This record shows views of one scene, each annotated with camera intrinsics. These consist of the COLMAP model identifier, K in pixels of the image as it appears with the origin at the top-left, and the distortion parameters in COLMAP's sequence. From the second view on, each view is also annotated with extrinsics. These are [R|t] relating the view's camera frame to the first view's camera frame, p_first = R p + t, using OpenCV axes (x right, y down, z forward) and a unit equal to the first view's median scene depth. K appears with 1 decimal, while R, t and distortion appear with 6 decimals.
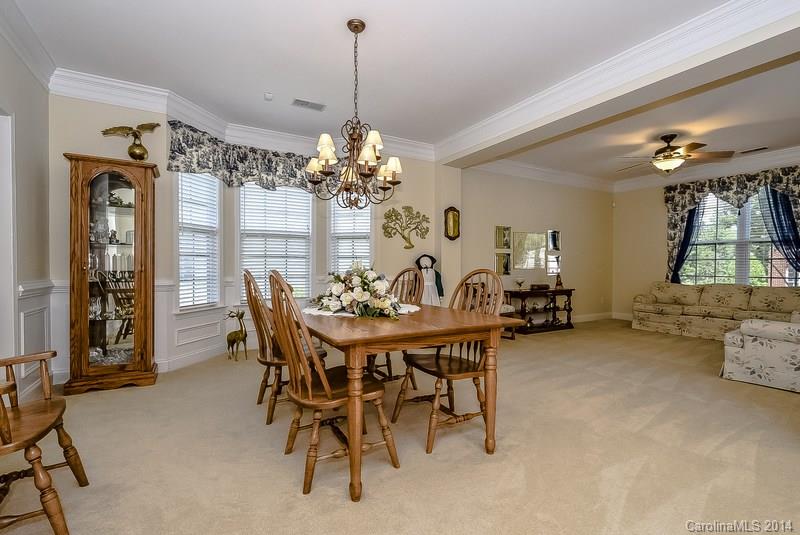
lens RADIAL K [[367.9, 0, 401.1], [0, 367.9, 270.7], [0, 0, 1]] dist [-0.000373, -0.003511]
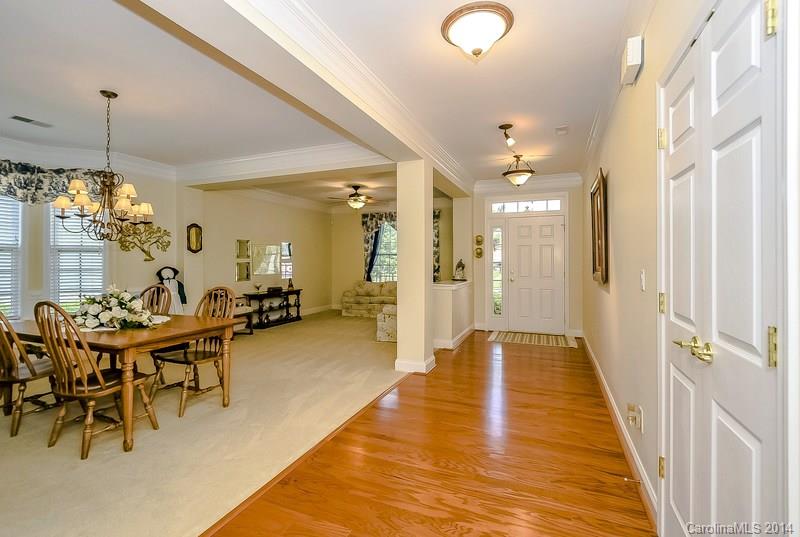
lens RADIAL K [[367.9, 0, 396.7], [0, 367.9, 257.7], [0, 0, 1]] dist [-0.000373, -0.003511]
pose [[0.797926, -0.001796, 0.602752, -0.053610], [0.015687, 0.999719, -0.017788, -0.045015], [-0.602551, 0.023649, 0.797730, -0.315591]]
